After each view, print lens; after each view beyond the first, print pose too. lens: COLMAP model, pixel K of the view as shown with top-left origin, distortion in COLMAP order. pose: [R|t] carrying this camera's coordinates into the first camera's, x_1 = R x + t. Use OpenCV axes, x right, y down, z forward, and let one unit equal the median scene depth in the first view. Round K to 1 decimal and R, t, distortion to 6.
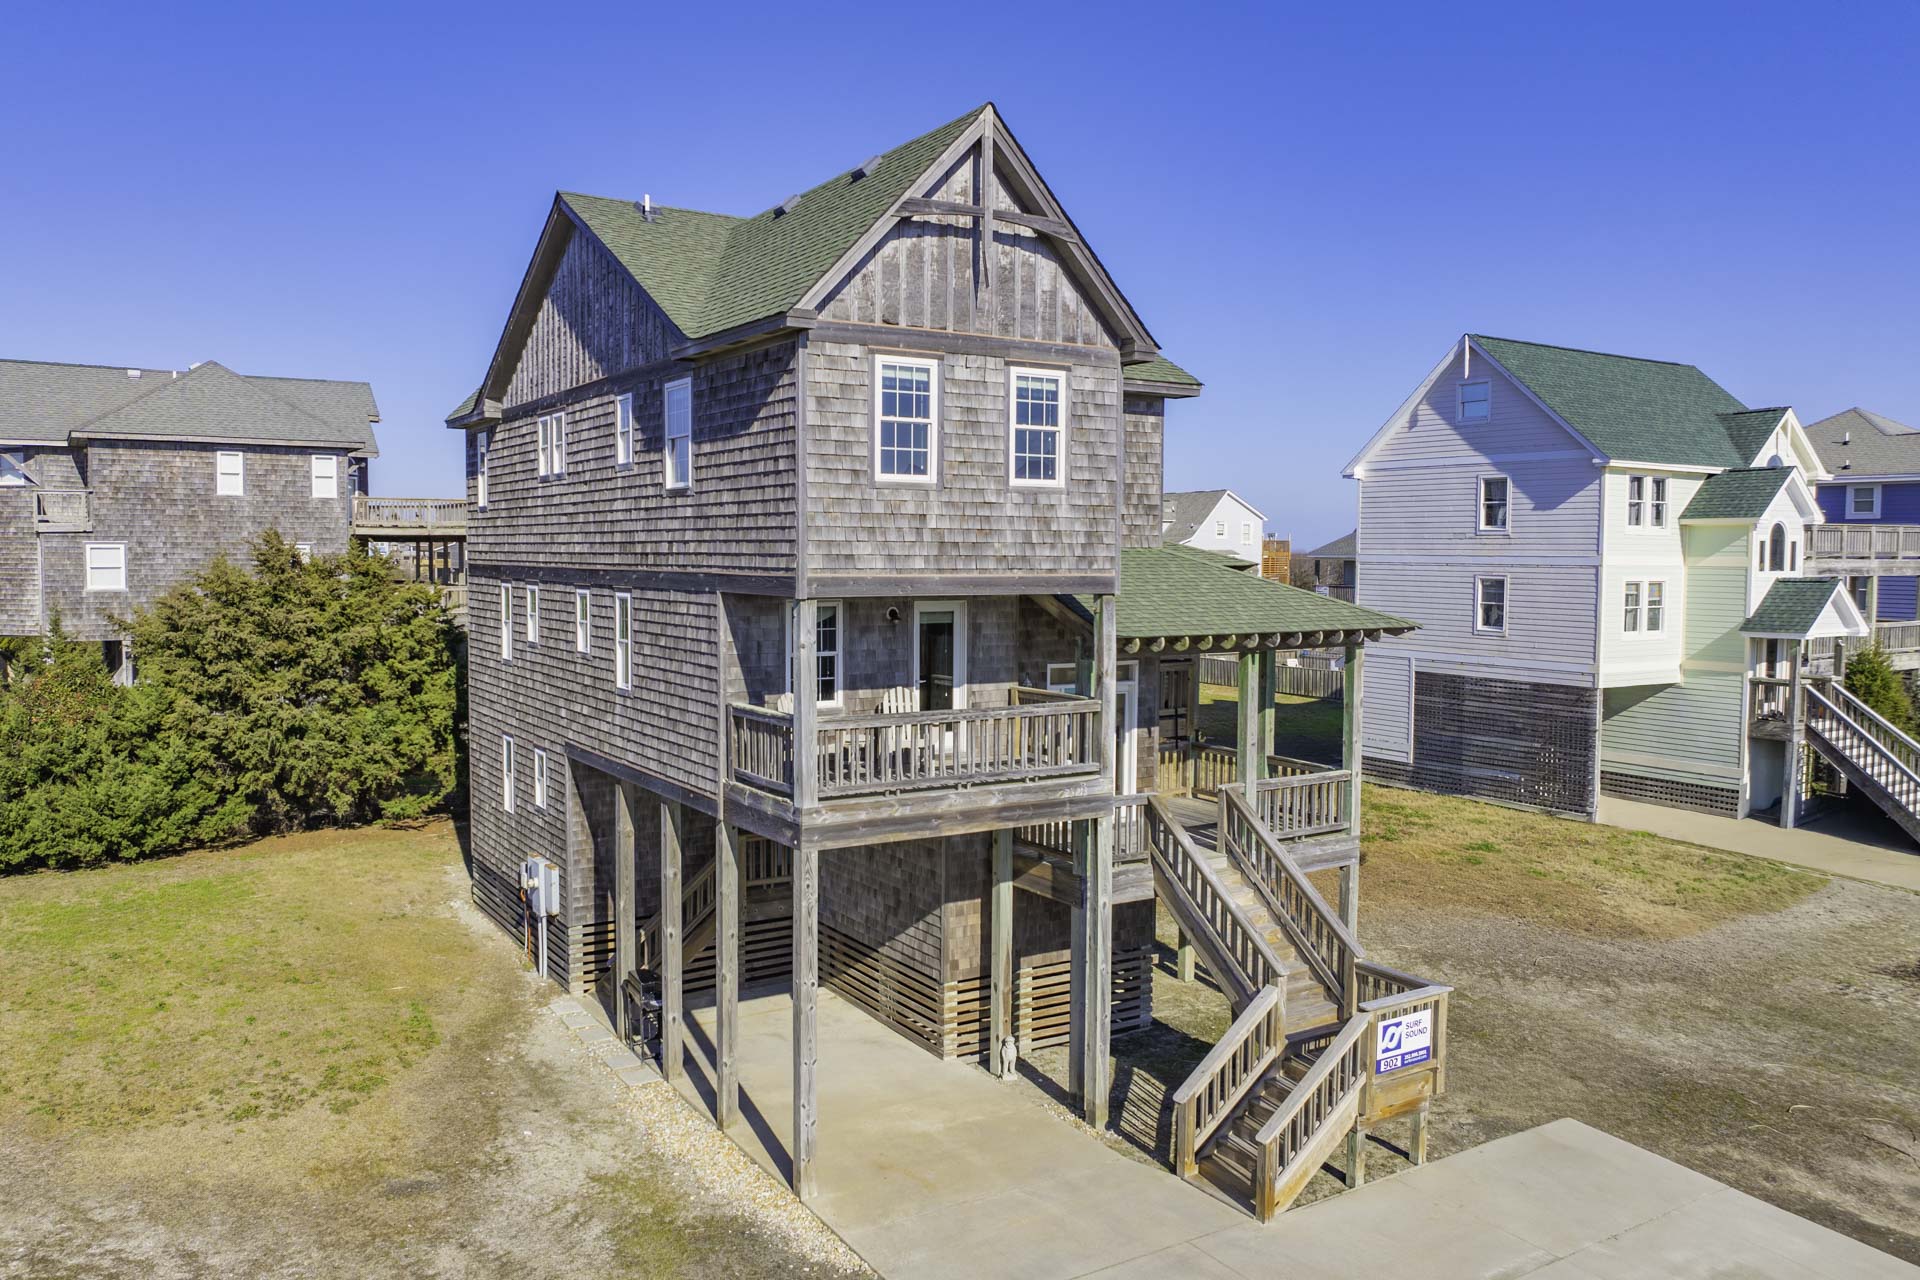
lens RADIAL K [[1395.5, 0, 992.9], [0, 1395.5, 628.7], [0, 0, 1]] dist [-0.040715, 0.009808]
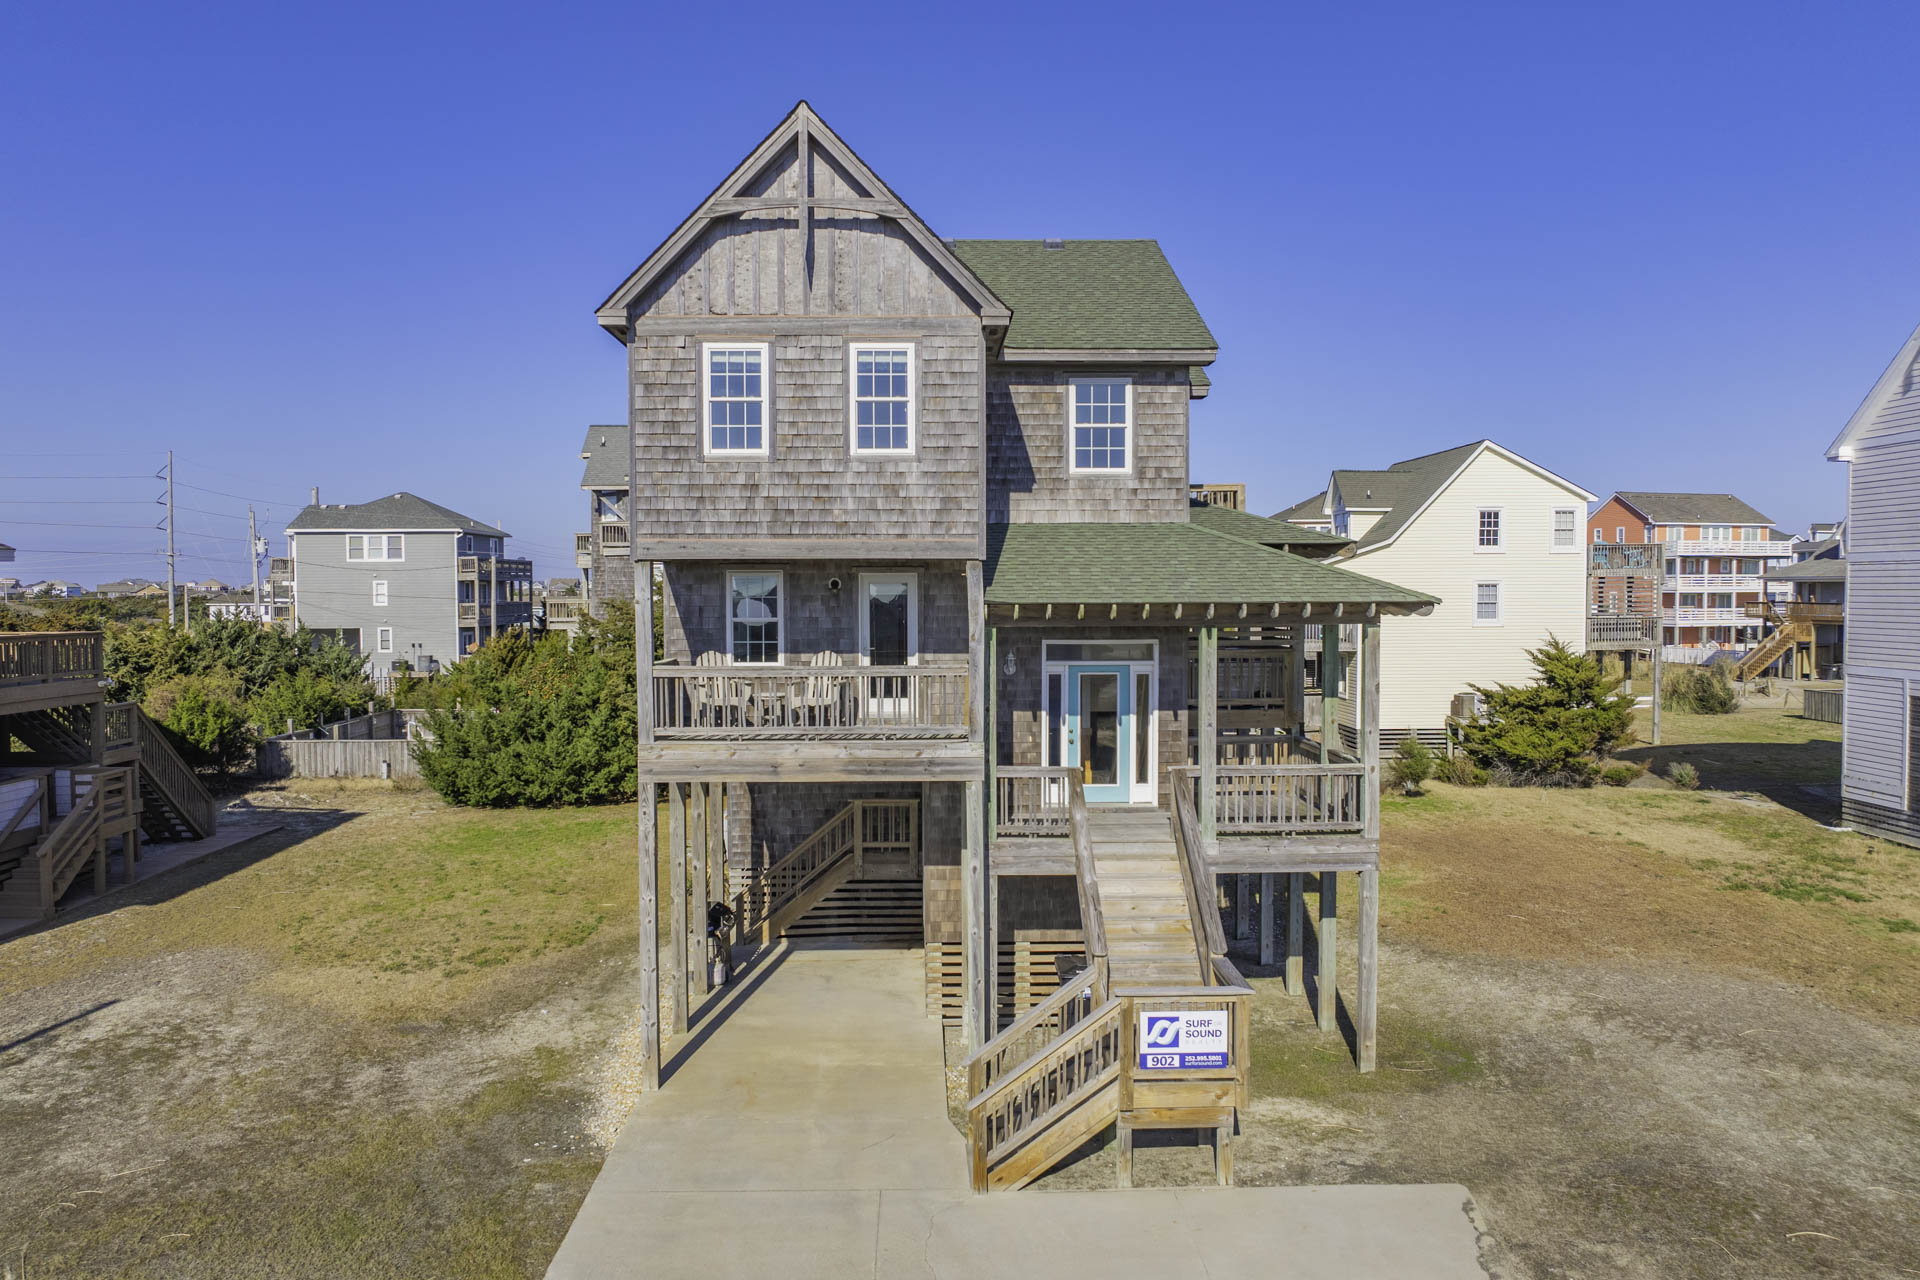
lens RADIAL K [[1395.5, 0, 1022.2], [0, 1395.5, 639.3], [0, 0, 1]] dist [-0.040715, 0.009808]
pose [[0.866933, 0.007013, -0.498375, 0.640790], [-0.017836, 0.999697, -0.016959, 0.051648], [0.498105, 0.023592, 0.866796, 0.149012]]
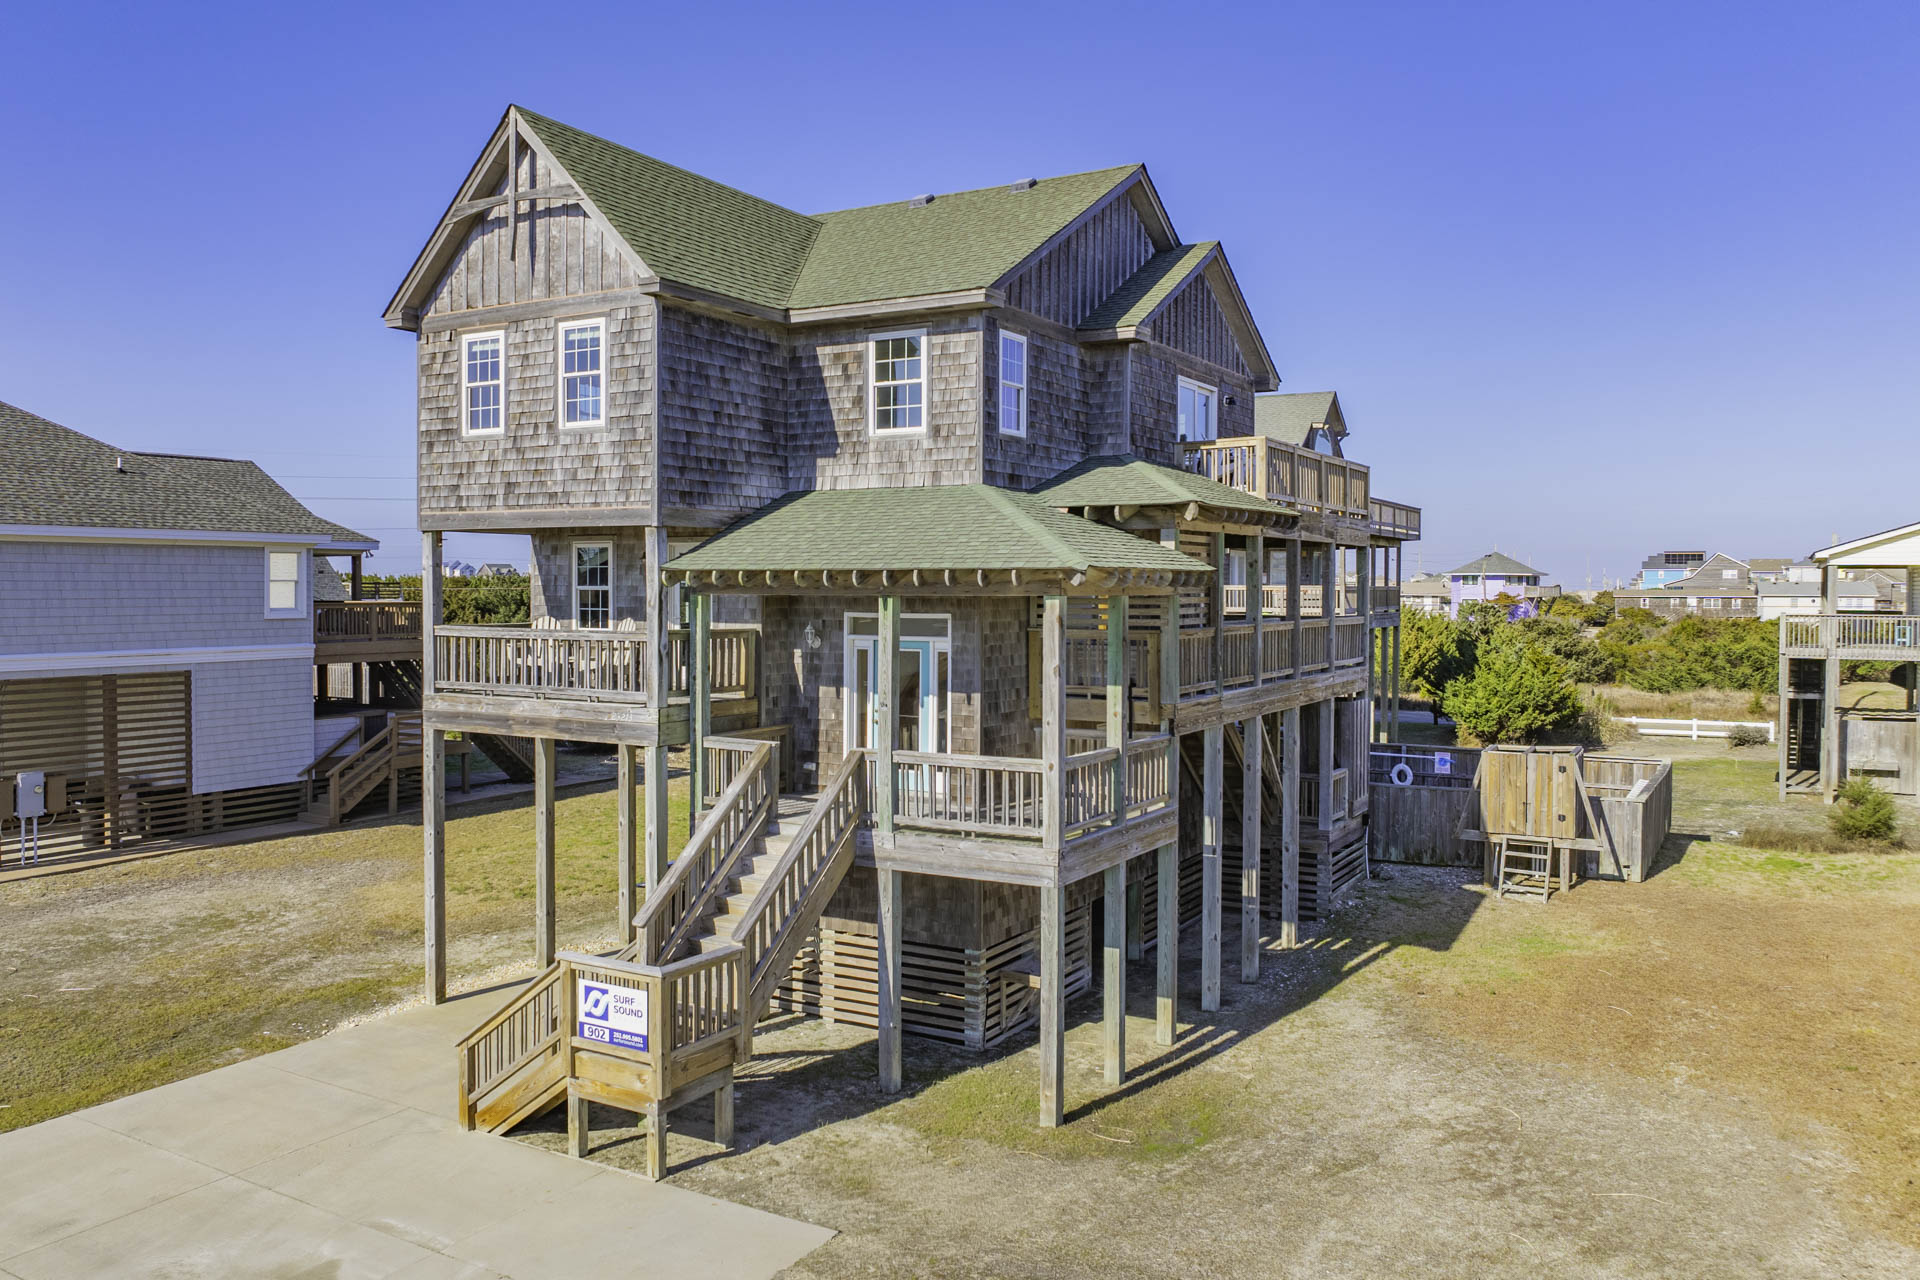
lens RADIAL K [[1526.4, 0, 960.3], [0, 1526.4, 619.4], [0, 0, 1]] dist [-0.032250, -0.012428]
pose [[0.446855, 0.012099, -0.894525, 1.223709], [-0.049257, 0.998724, -0.011097, 0.046275], [0.893250, 0.049020, 0.446881, 0.736213]]
